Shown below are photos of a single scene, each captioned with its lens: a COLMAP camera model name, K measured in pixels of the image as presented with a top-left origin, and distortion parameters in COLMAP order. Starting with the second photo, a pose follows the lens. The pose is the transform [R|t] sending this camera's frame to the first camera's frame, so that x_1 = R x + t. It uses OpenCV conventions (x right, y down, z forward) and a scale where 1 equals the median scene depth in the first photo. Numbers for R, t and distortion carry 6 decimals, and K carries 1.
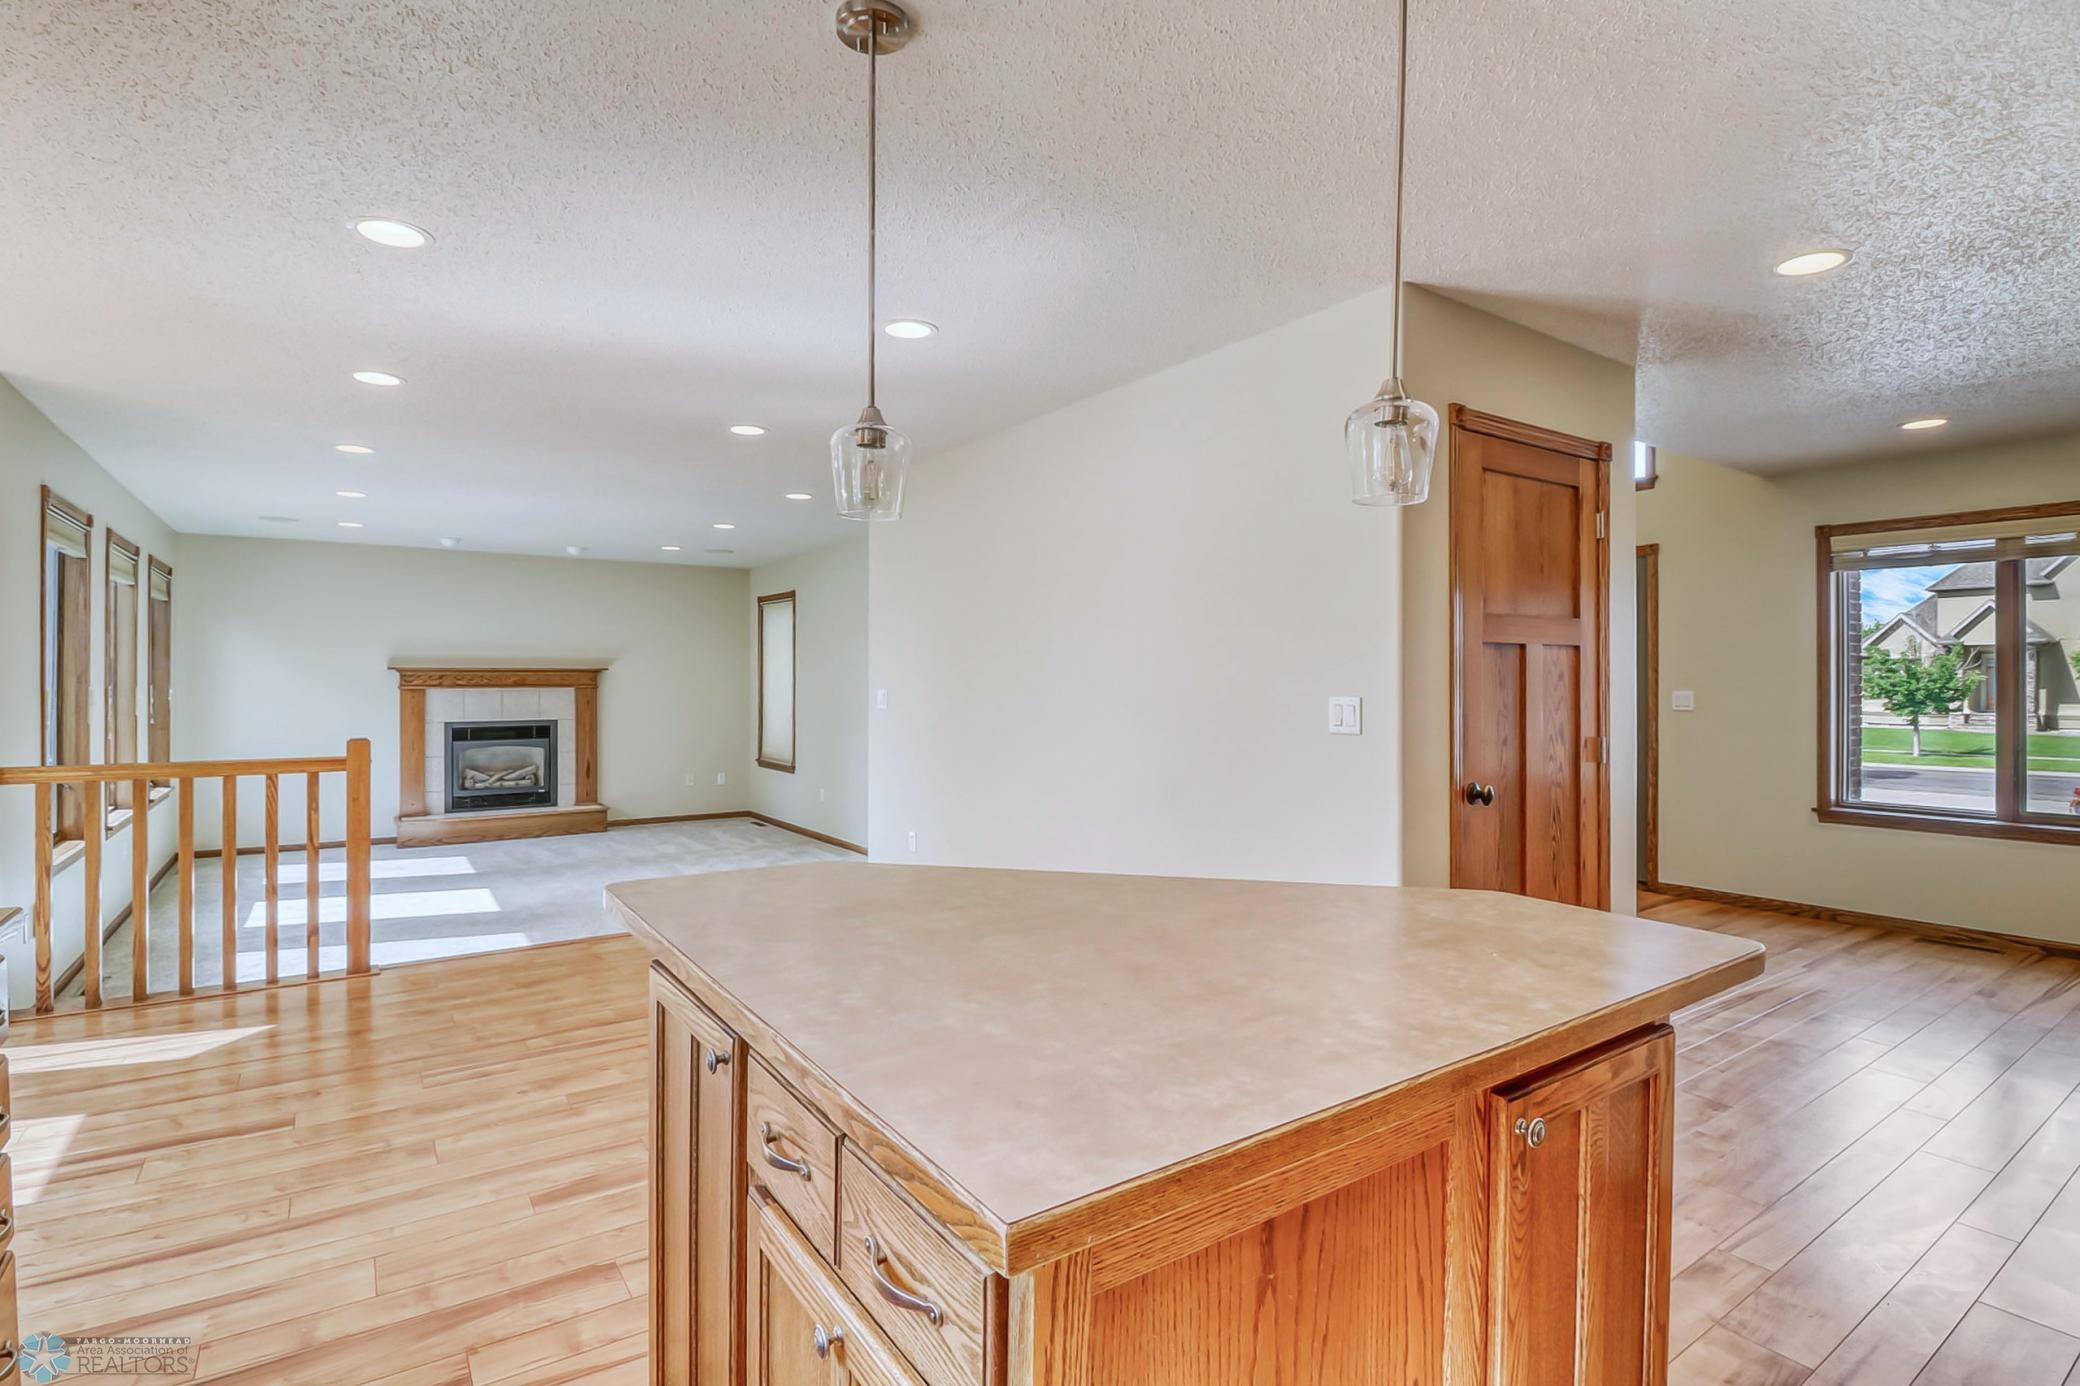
lens RADIAL K [[984.4, 0, 1039.5], [0, 984.4, 681.7], [0, 0, 1]] dist [0.000296, -0.000126]
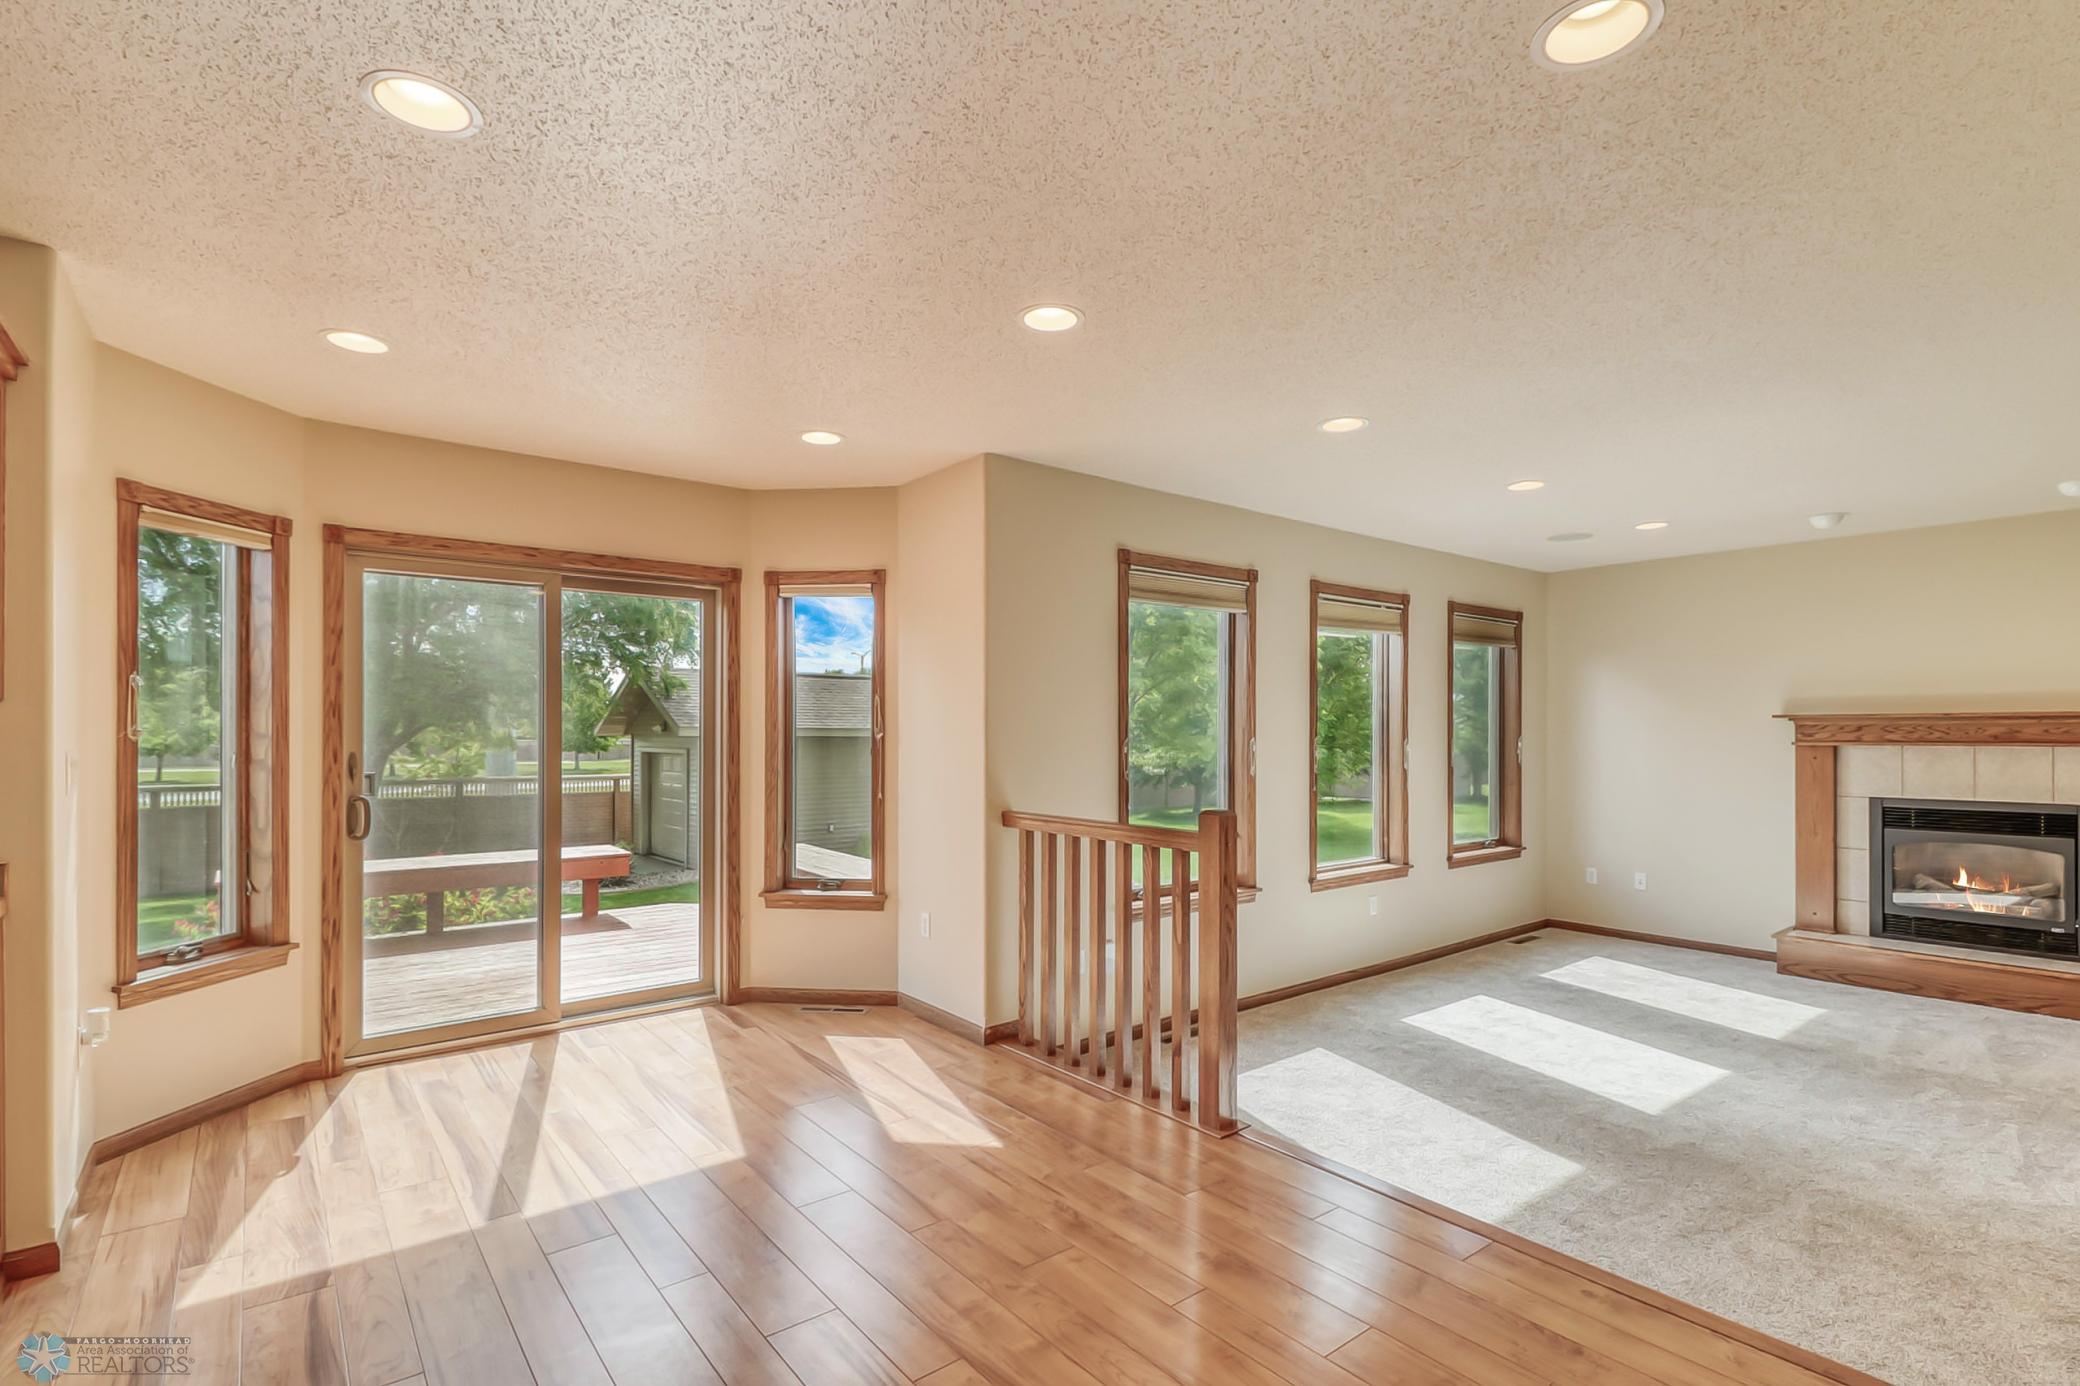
lens RADIAL K [[982.9, 0, 1032.8], [0, 982.9, 726.7], [0, 0, 1]] dist [0.019680, -0.014455]
pose [[0.059384, -0.004442, -0.998225, 0.022837], [-0.003021, 0.999985, -0.004629, -0.001058], [0.998231, 0.003290, 0.059370, 0.391451]]
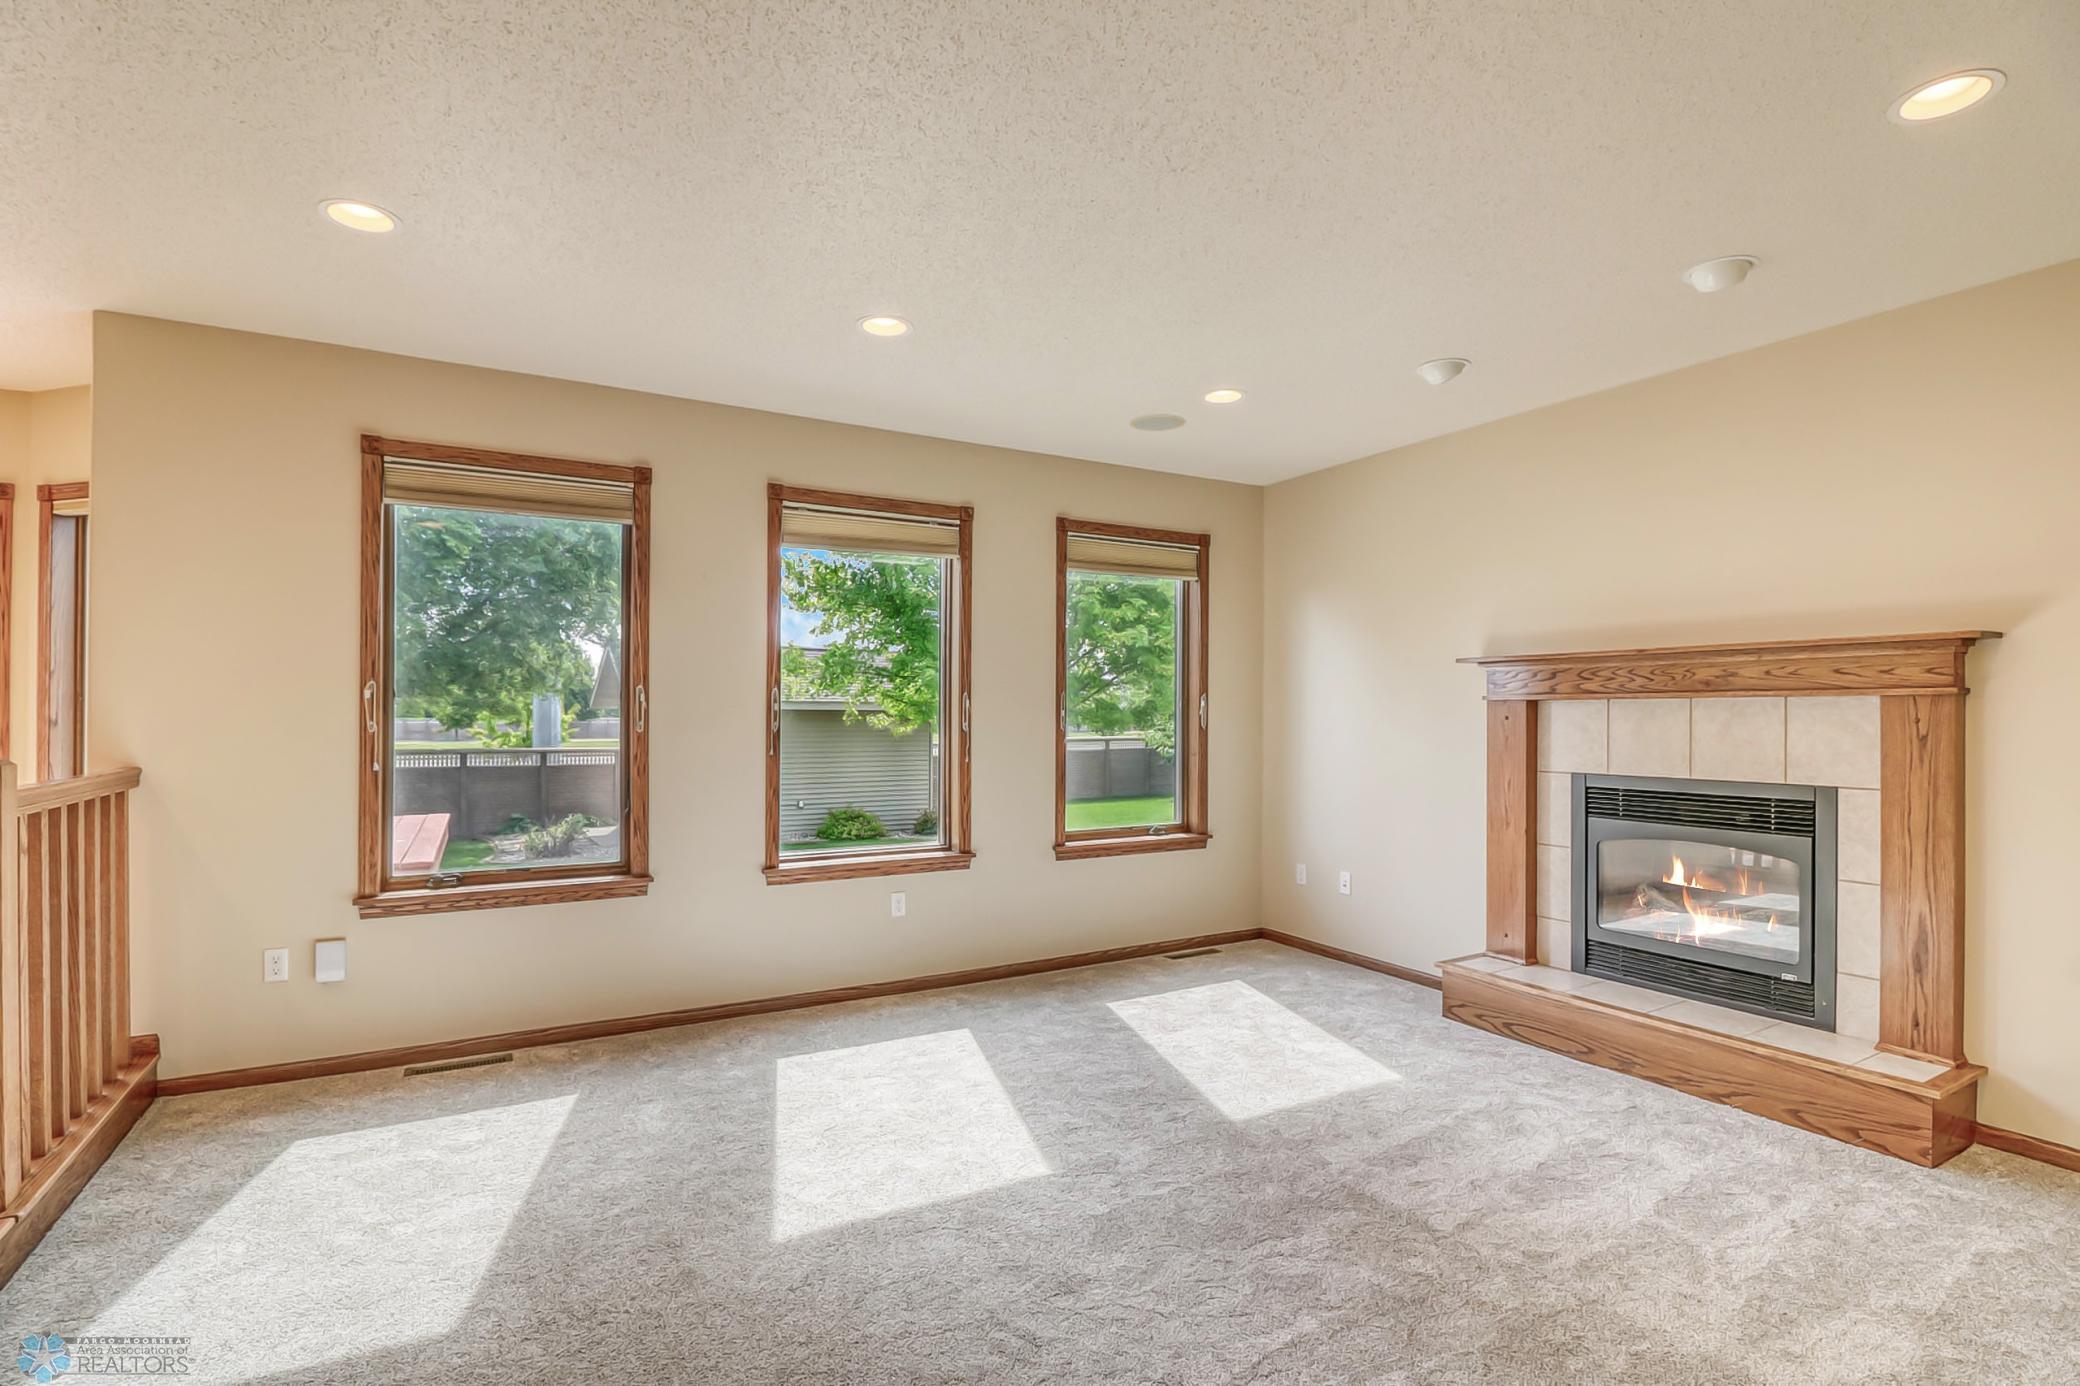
lens RADIAL K [[980.7, 0, 1025.9], [0, 980.7, 704.9], [0, 0, 1]] dist [0.000516, -0.015776]
pose [[-0.098384, -0.008493, -0.995112, -0.117822], [-0.006808, 0.999946, -0.007861, 0.014368], [0.995125, 0.006001, -0.098437, 0.769771]]
